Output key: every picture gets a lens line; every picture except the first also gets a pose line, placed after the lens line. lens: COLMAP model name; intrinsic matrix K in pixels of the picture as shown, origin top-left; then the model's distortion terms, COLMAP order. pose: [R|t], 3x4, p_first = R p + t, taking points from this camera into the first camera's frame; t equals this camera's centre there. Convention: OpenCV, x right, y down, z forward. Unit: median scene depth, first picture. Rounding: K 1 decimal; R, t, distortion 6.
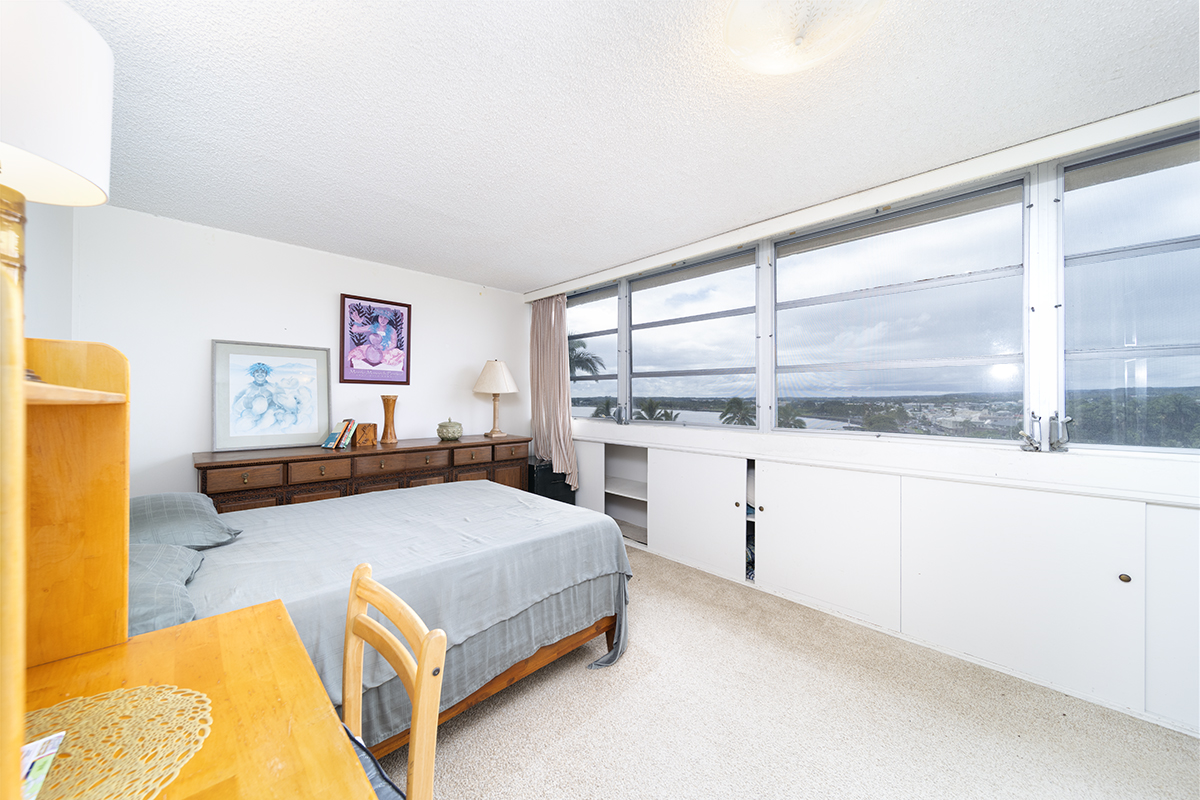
lens RADIAL K [[424.5, 0, 601.7], [0, 424.5, 401.6], [0, 0, 1]] dist [0.000096, -0.000247]
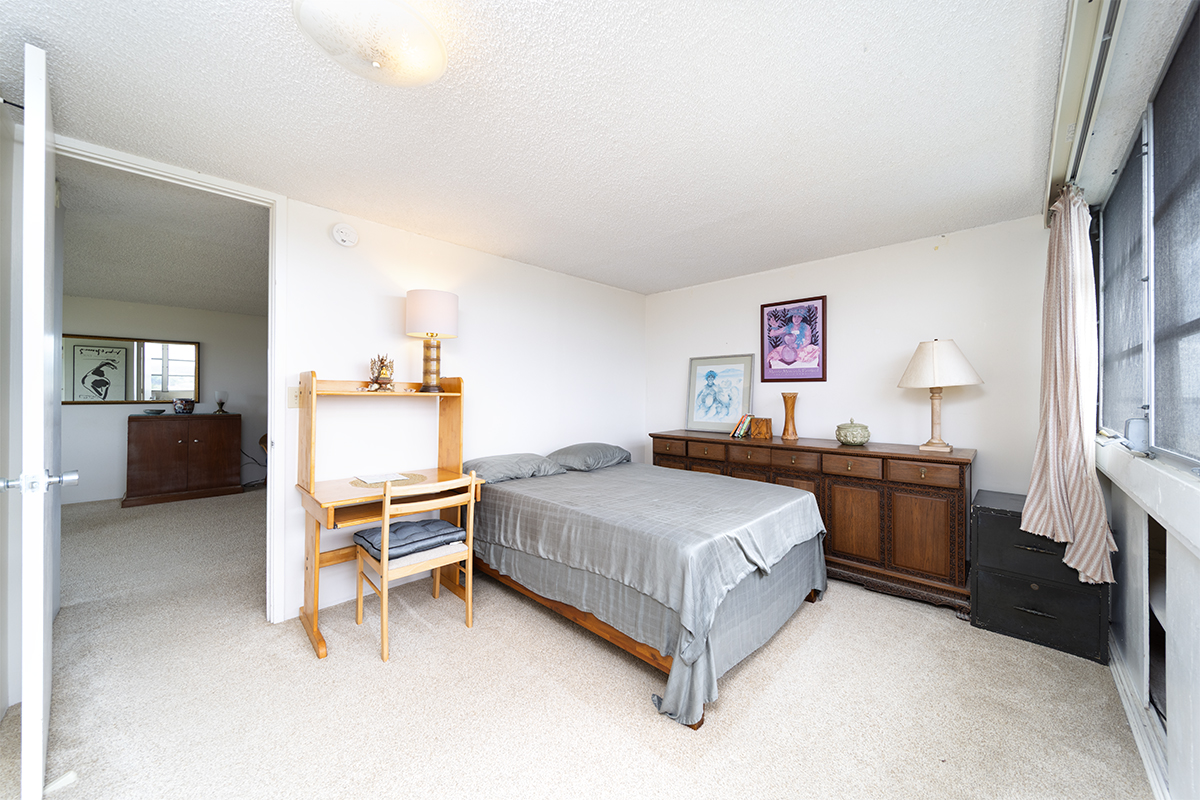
lens RADIAL K [[424.5, 0, 589.0], [0, 424.5, 392.8], [0, 0, 1]] dist [0.000096, -0.000247]
pose [[-0.006566, -0.008640, -0.999941, 0.528099], [-0.007035, 0.999938, -0.008594, -0.002190], [0.999954, 0.006978, -0.006627, 0.525263]]
